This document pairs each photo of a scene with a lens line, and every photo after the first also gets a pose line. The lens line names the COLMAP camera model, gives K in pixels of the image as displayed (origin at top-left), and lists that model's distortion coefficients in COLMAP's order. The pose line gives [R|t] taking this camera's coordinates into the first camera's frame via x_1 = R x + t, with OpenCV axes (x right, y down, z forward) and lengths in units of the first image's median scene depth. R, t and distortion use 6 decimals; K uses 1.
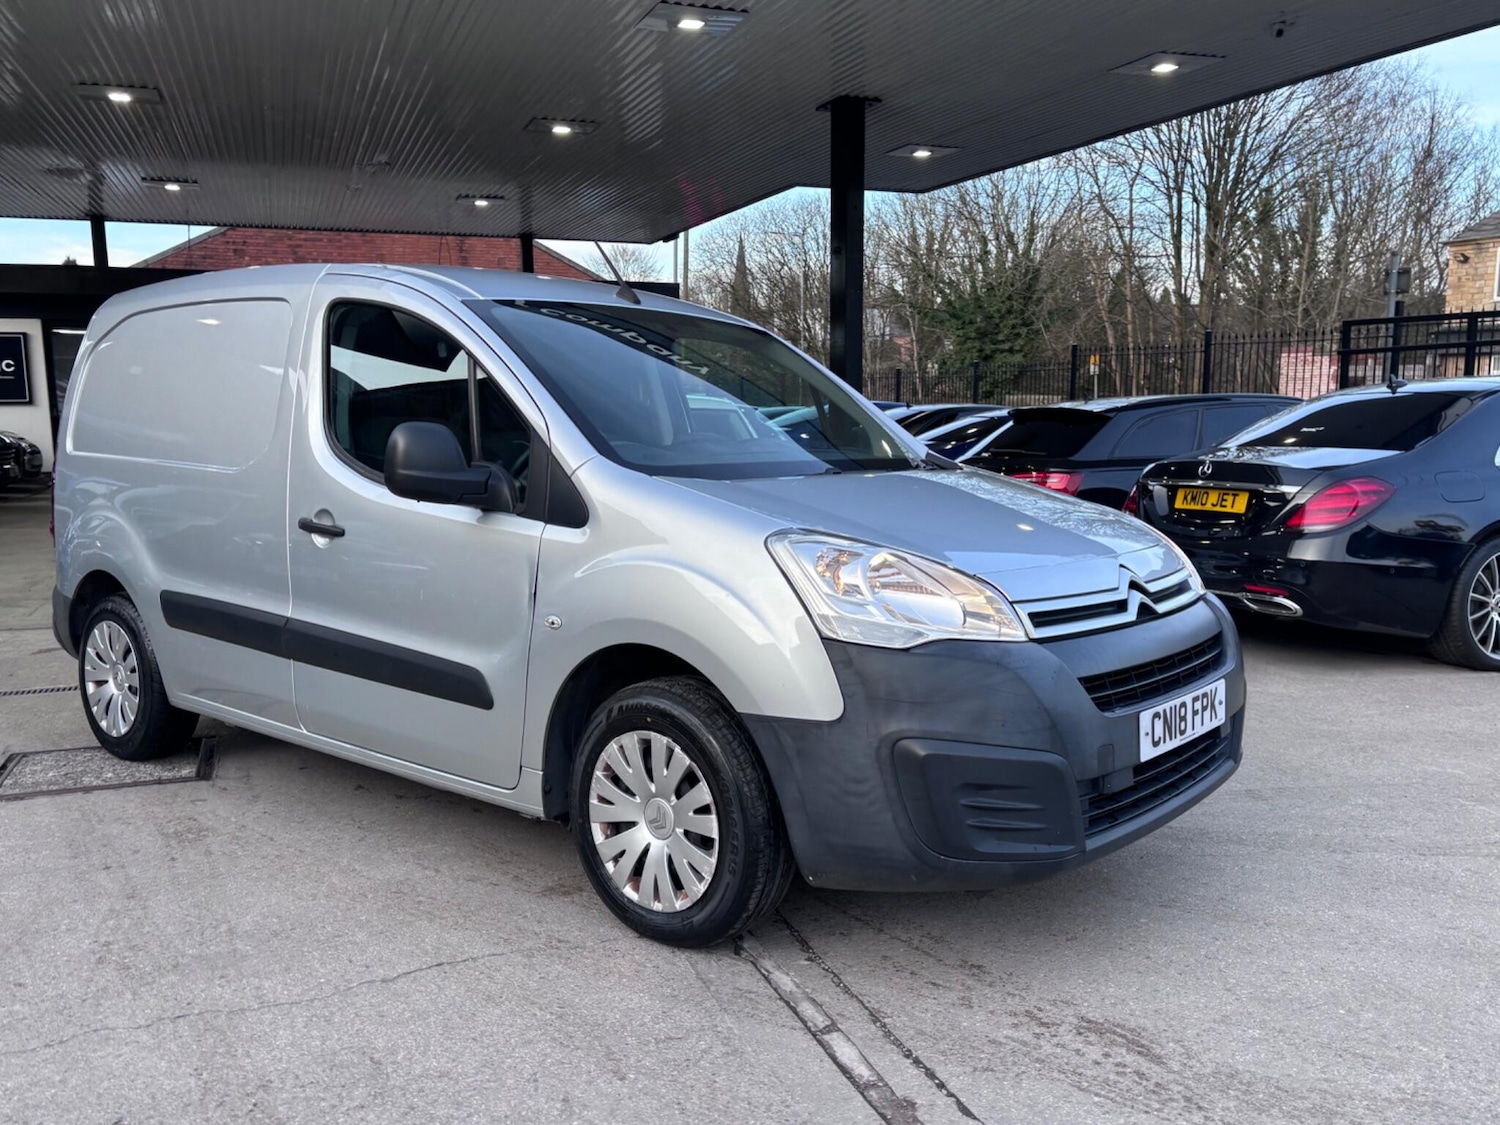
lens RADIAL K [[1253.0, 0, 756.8], [0, 1253.0, 559.5], [0, 0, 1]] dist [0.039831, -0.019967]
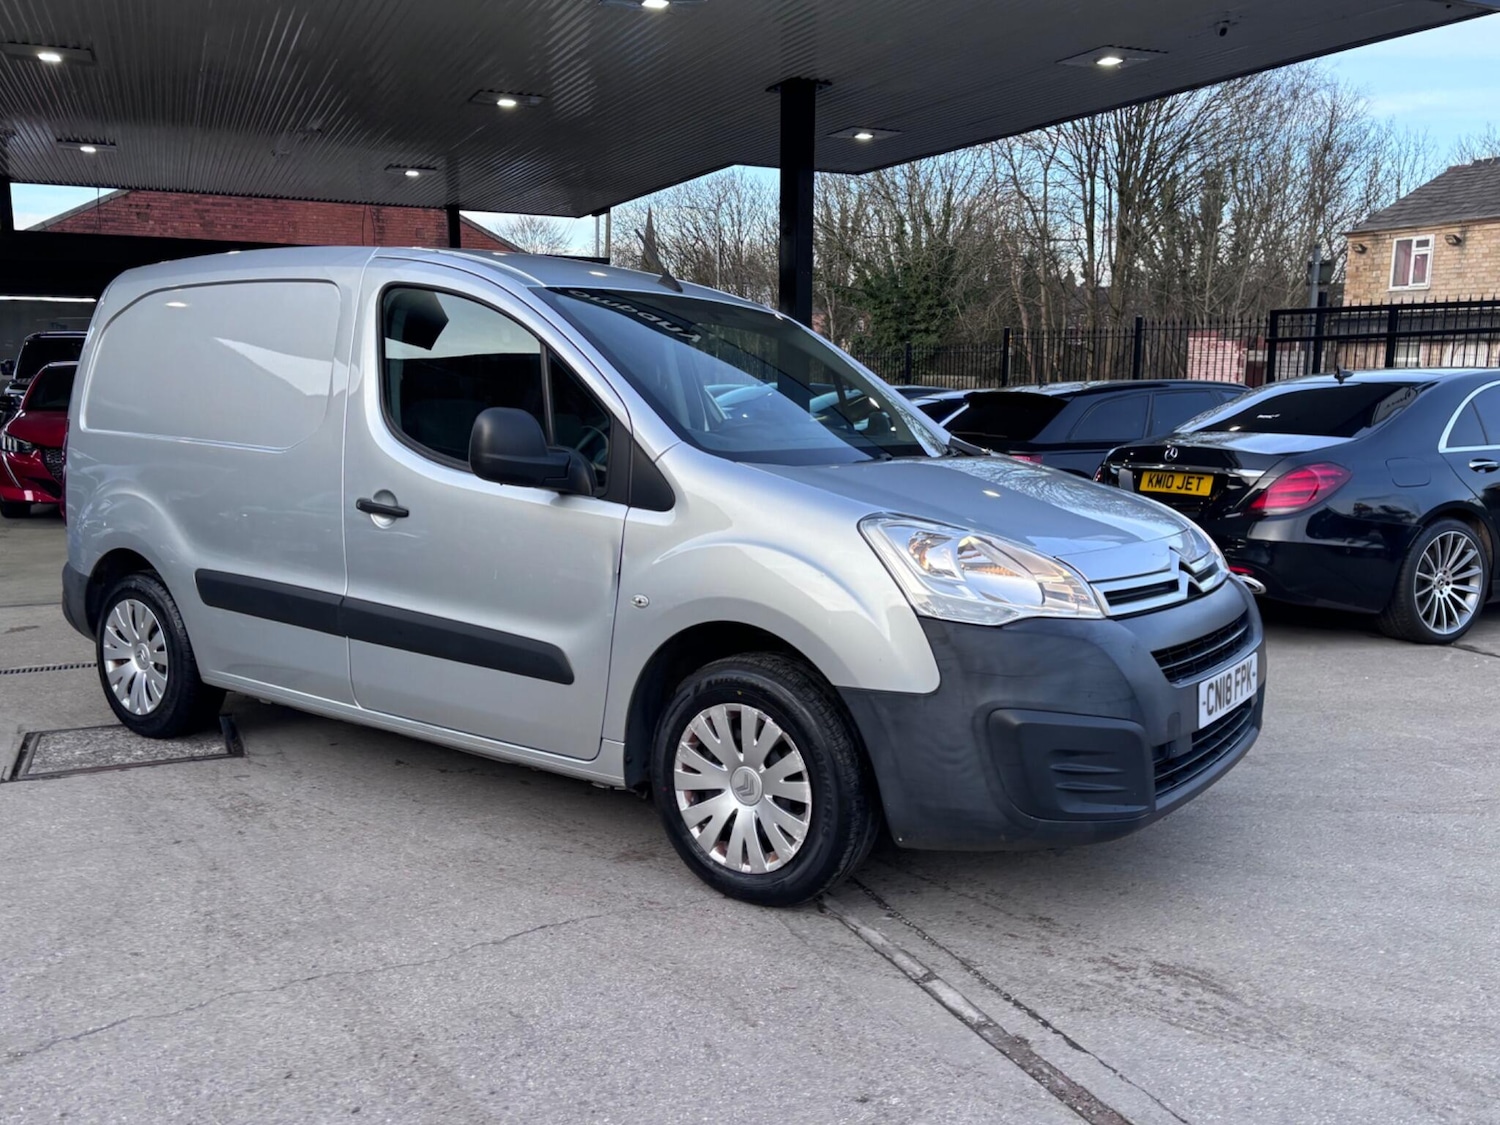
lens RADIAL K [[1253.0, 0, 756.8], [0, 1253.0, 559.5], [0, 0, 1]] dist [0.039831, -0.019967]
pose [[0.997338, 0.001382, 0.072907, -0.115147], [-0.002753, 0.999821, 0.018717, -0.003658], [-0.072868, -0.018868, 0.997163, -0.040748]]
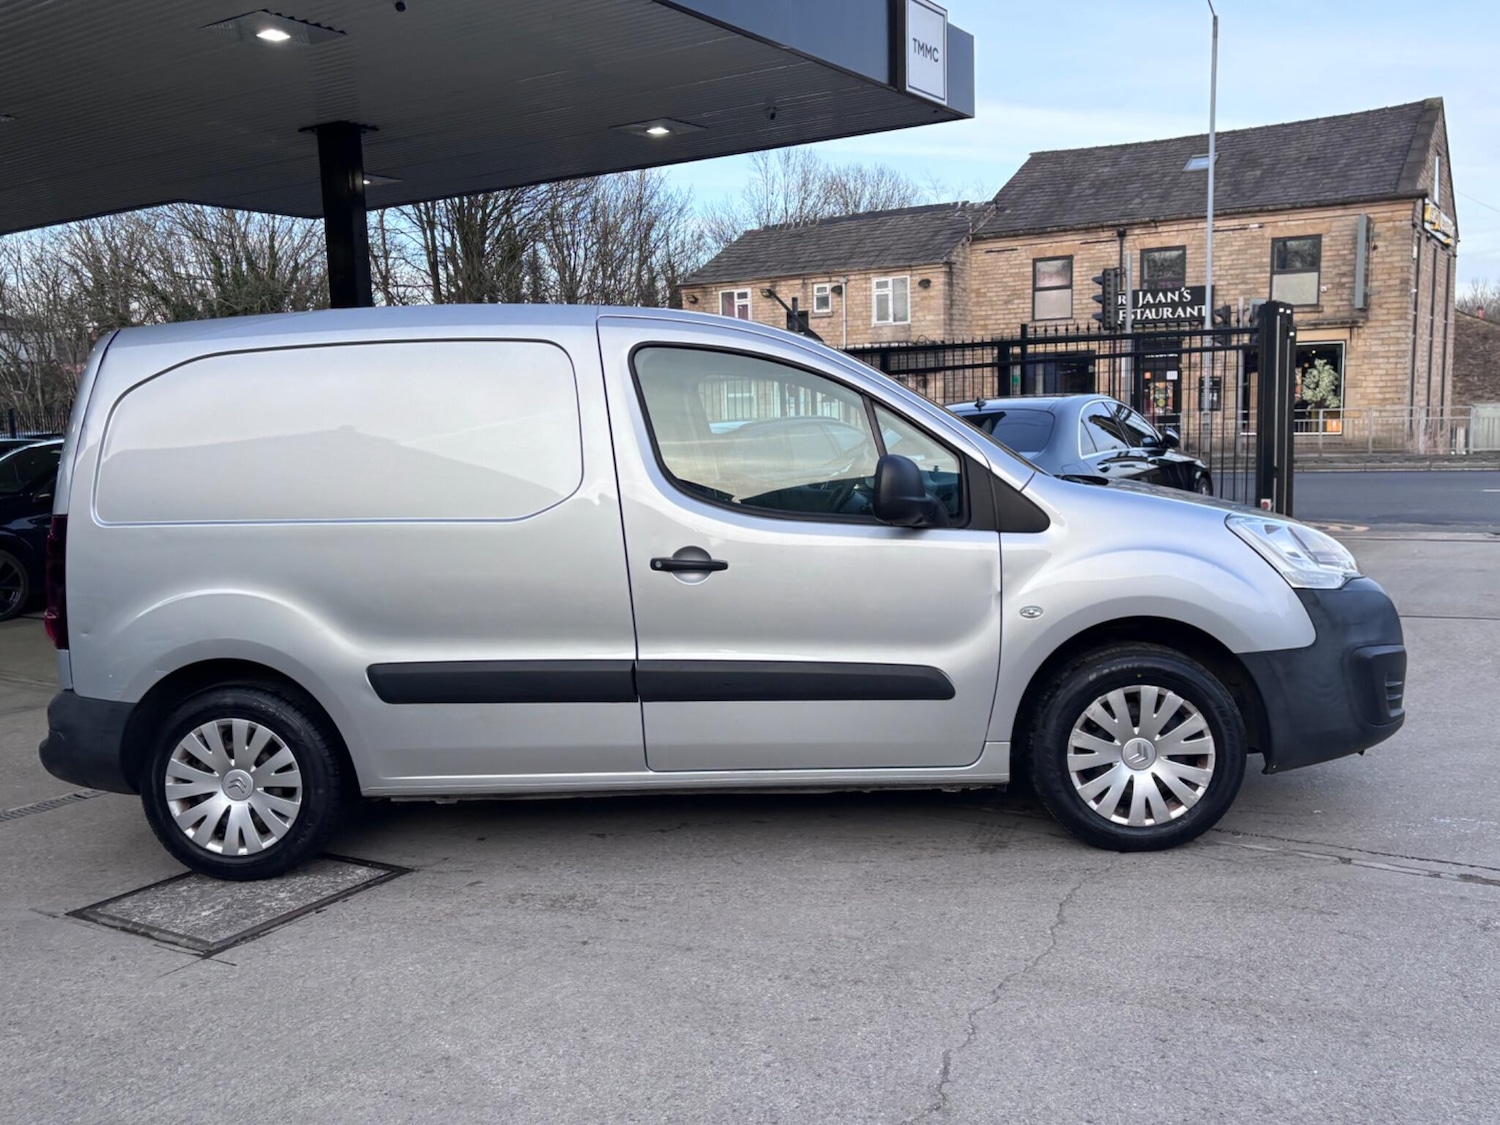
lens RADIAL K [[1253.0, 0, 756.8], [0, 1253.0, 559.5], [0, 0, 1]] dist [0.039831, -0.019967]
pose [[0.810536, -0.095633, 0.577828, -0.868886], [0.107298, 0.994128, 0.014022, -0.037674], [-0.575776, 0.050634, 0.816038, 0.137309]]
